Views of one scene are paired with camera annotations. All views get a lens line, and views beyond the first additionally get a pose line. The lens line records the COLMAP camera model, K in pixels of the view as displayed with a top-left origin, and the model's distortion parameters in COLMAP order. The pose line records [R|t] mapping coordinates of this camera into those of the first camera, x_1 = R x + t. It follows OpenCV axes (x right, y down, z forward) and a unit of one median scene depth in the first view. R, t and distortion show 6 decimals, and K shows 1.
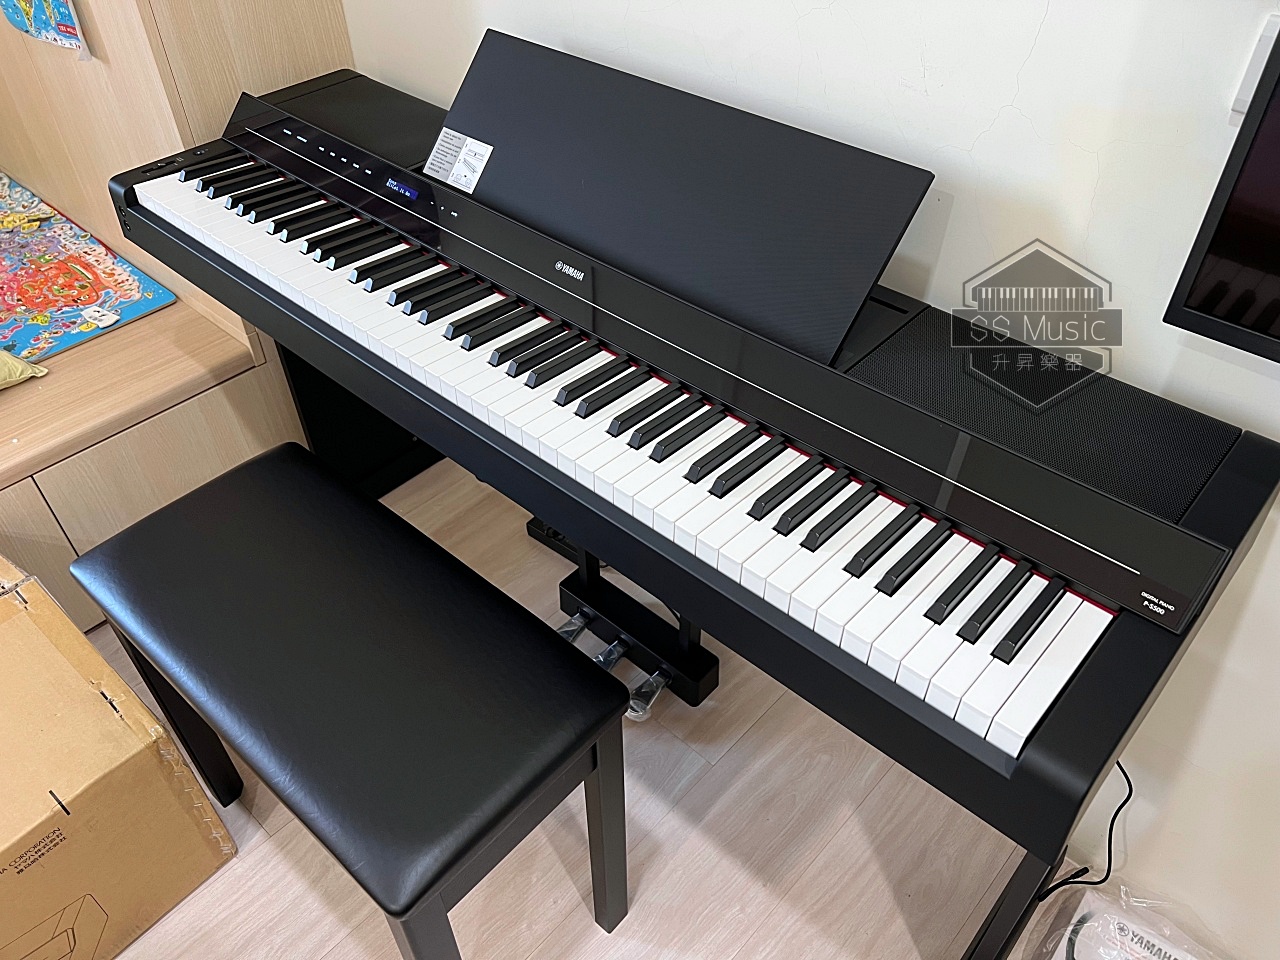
lens RADIAL K [[959.8, 0, 640.0], [0, 959.8, 480.0], [0, 0, 1]] dist [0.068720, -0.095106]
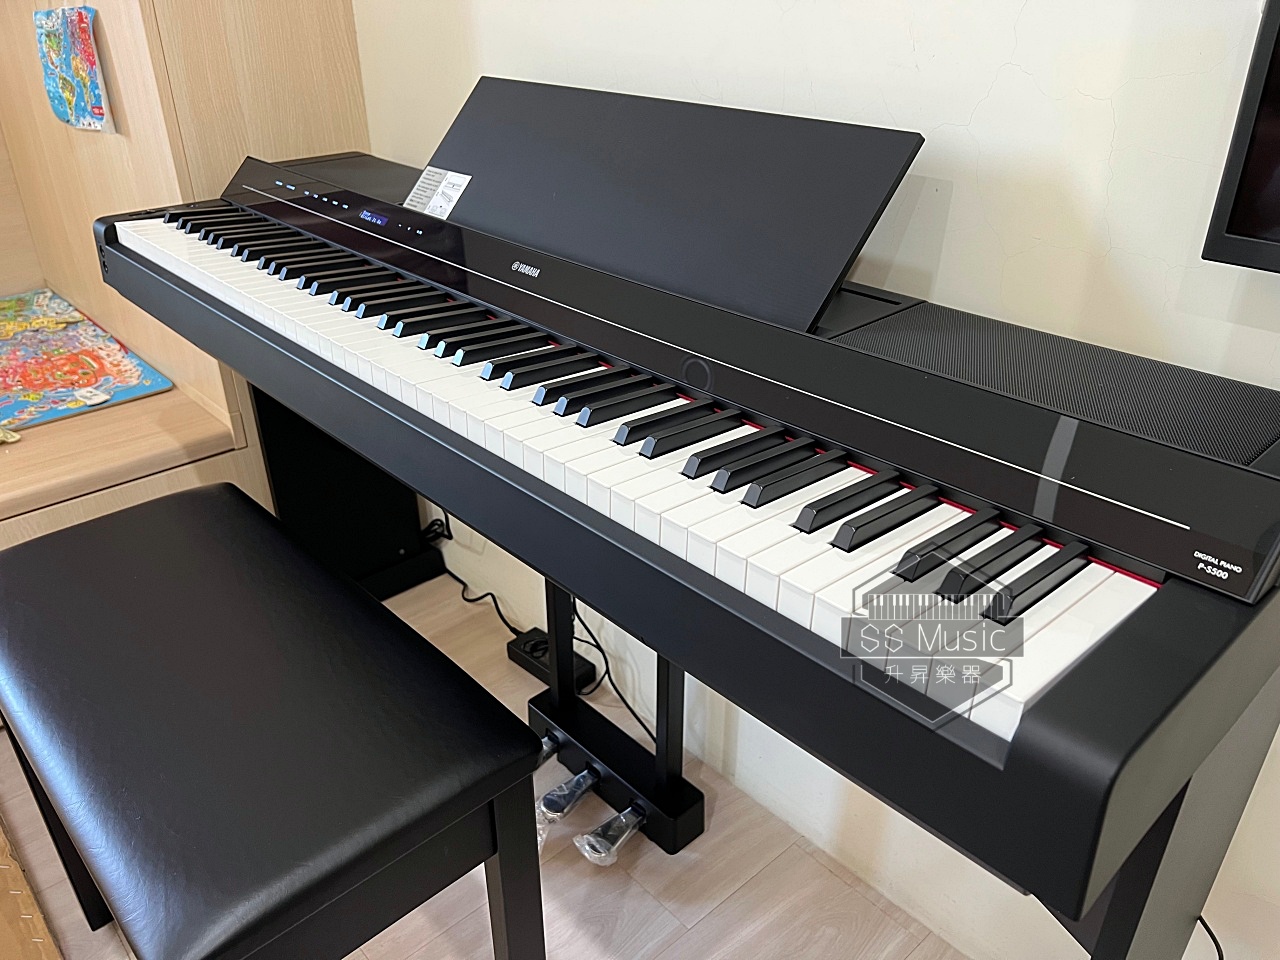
lens RADIAL K [[959.8, 0, 640.0], [0, 959.8, 480.0], [0, 0, 1]] dist [0.068720, -0.095106]
pose [[0.996190, 0.045374, -0.074481, 0.075488], [-0.062314, 0.967805, -0.243865, 0.128450], [0.061018, 0.247577, 0.966945, 0.125871]]
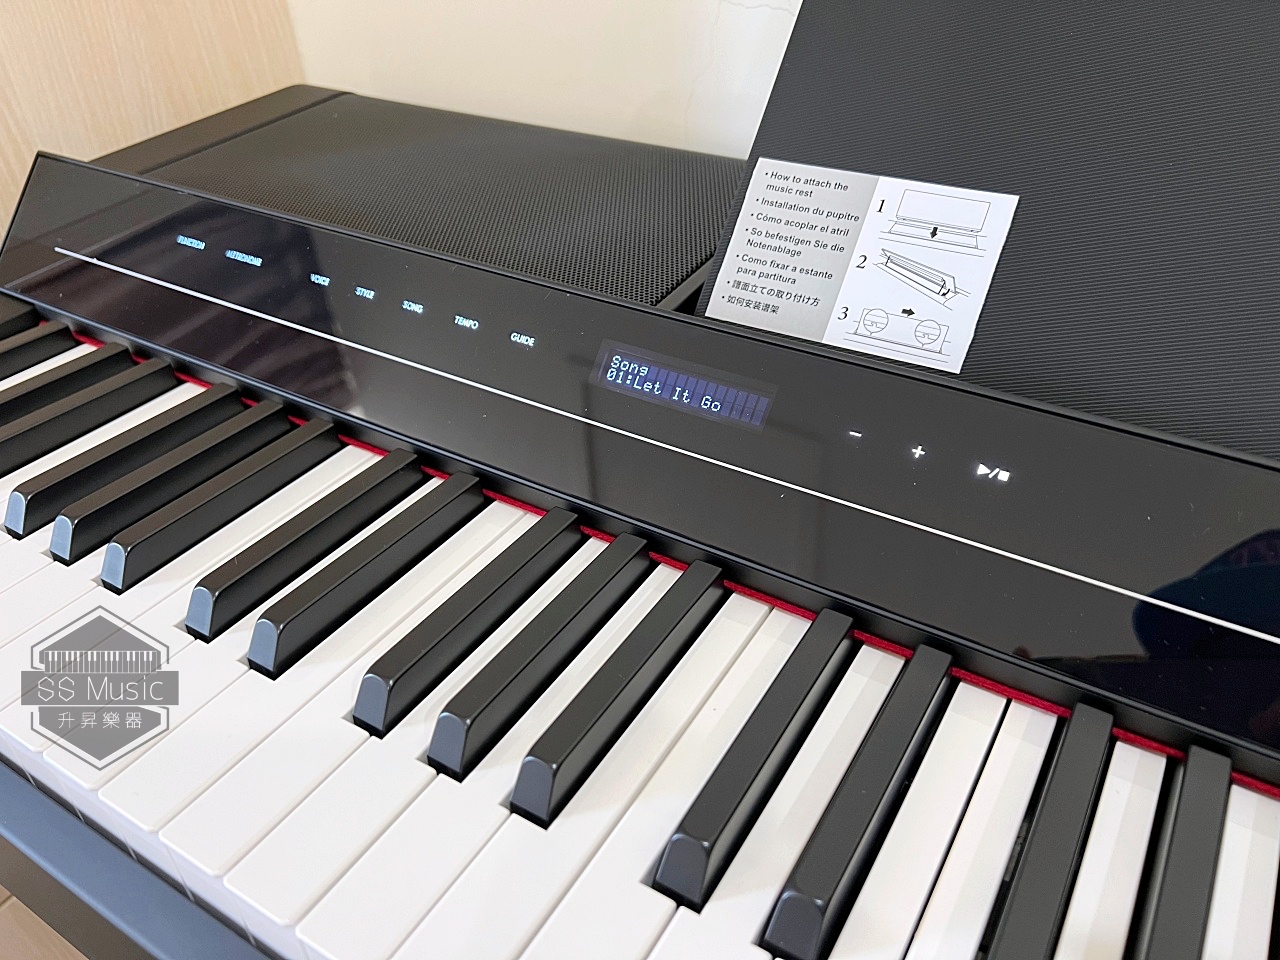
lens RADIAL K [[959.8, 0, 640.0], [0, 959.8, 480.0], [0, 0, 1]] dist [0.068720, -0.095106]
pose [[0.982655, -0.139382, 0.122319, -0.230438], [0.148865, 0.986225, -0.072108, -0.201991], [-0.110583, 0.089067, 0.989868, 0.578434]]
